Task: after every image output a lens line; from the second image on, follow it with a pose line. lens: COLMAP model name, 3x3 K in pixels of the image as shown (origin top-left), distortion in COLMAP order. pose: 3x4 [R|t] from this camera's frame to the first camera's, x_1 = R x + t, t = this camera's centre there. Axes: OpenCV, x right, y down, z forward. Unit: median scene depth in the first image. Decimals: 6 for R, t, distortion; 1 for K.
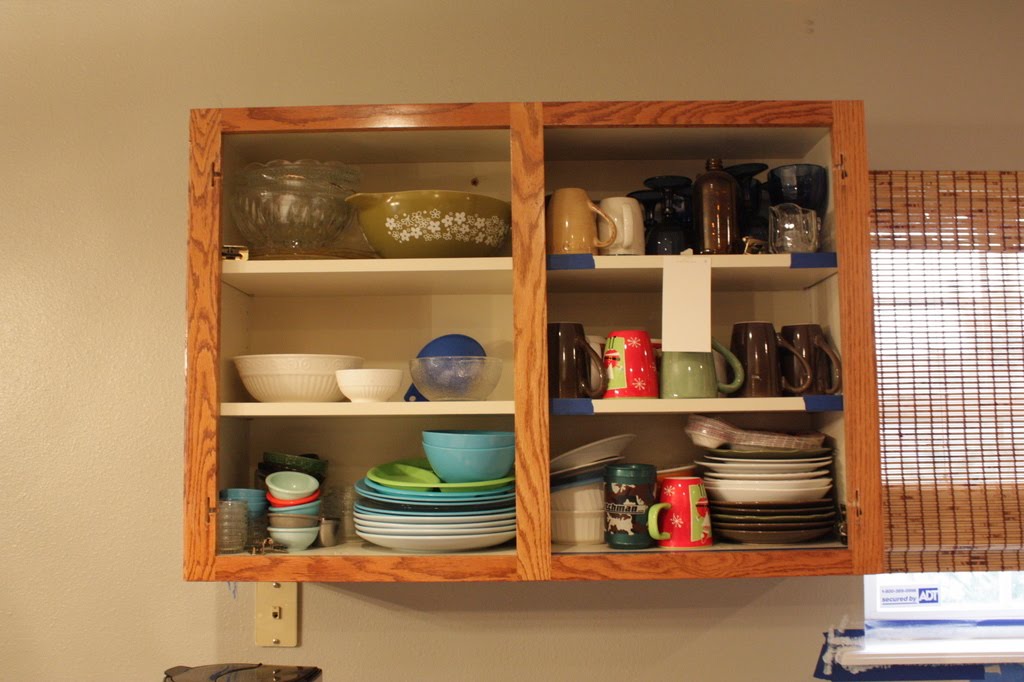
lens RADIAL K [[1019.7, 0, 517.6], [0, 1019.7, 342.1], [0, 0, 1]] dist [-0.080886, 0.000000]
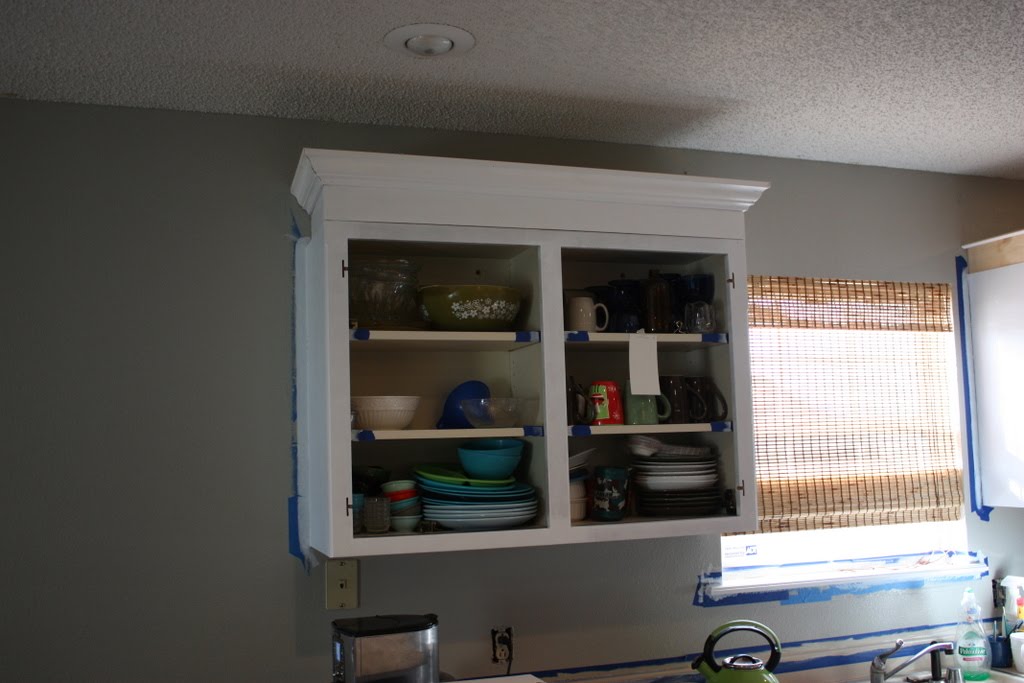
lens RADIAL K [[1095.7, 0, 505.3], [0, 1095.7, 341.9], [0, 0, 1]] dist [-0.106355, 0.000000]
pose [[0.937238, 0.017504, 0.348251, -0.607611], [-0.013631, 0.999815, -0.013568, -0.045573], [-0.348424, 0.007970, 0.937303, -0.499422]]
